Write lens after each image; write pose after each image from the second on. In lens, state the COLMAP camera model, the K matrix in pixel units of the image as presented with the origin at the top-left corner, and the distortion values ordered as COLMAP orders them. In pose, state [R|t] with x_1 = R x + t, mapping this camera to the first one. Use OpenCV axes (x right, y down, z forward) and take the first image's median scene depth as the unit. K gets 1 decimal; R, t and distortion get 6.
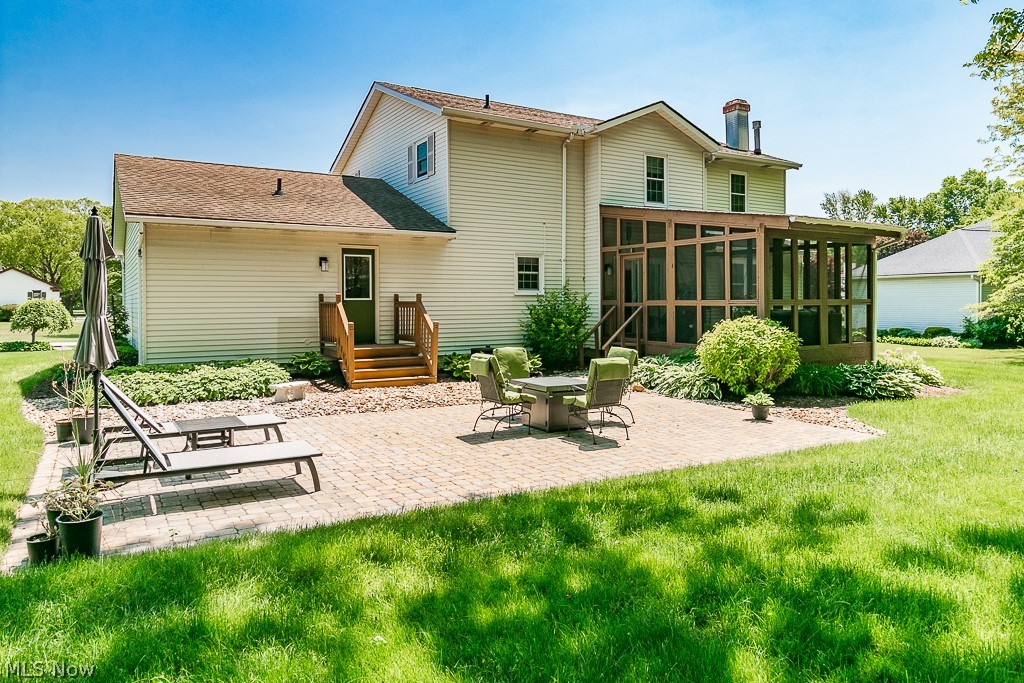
lens RADIAL K [[763.7, 0, 512.0], [0, 763.7, 341.5], [0, 0, 1]] dist [-0.034785, -0.001538]
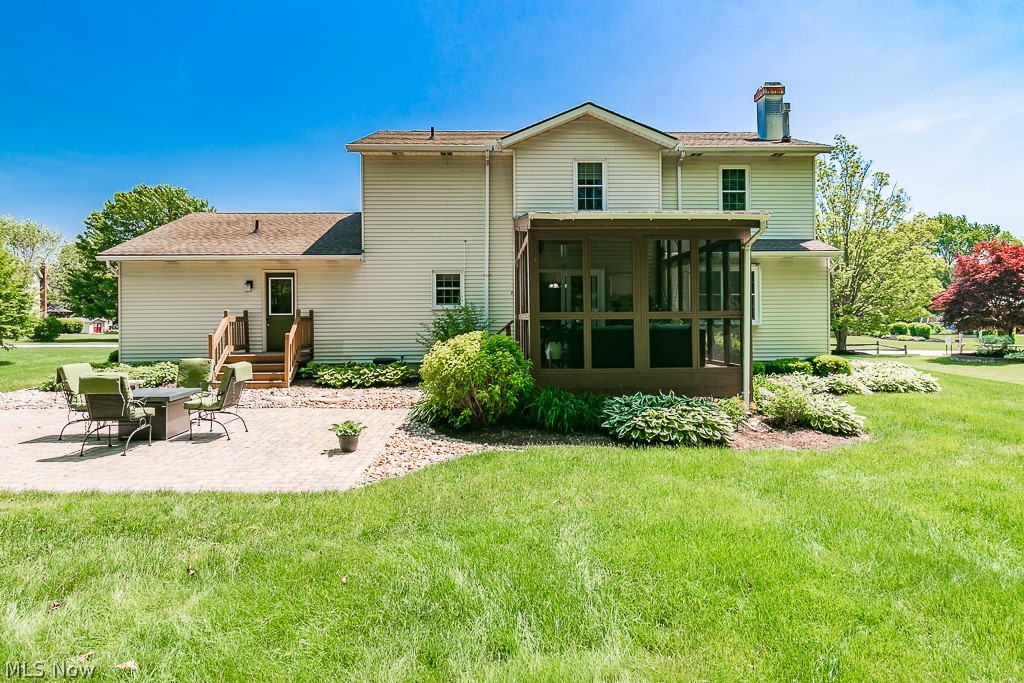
lens RADIAL K [[599.9, 0, 512.0], [0, 599.9, 341.5], [0, 0, 1]] dist [-0.003593, 0.000531]
pose [[0.849621, 0.016824, -0.527125, 0.534102], [-0.022511, 0.999737, -0.004376, -0.014453], [0.526913, 0.015584, 0.849777, 0.335944]]
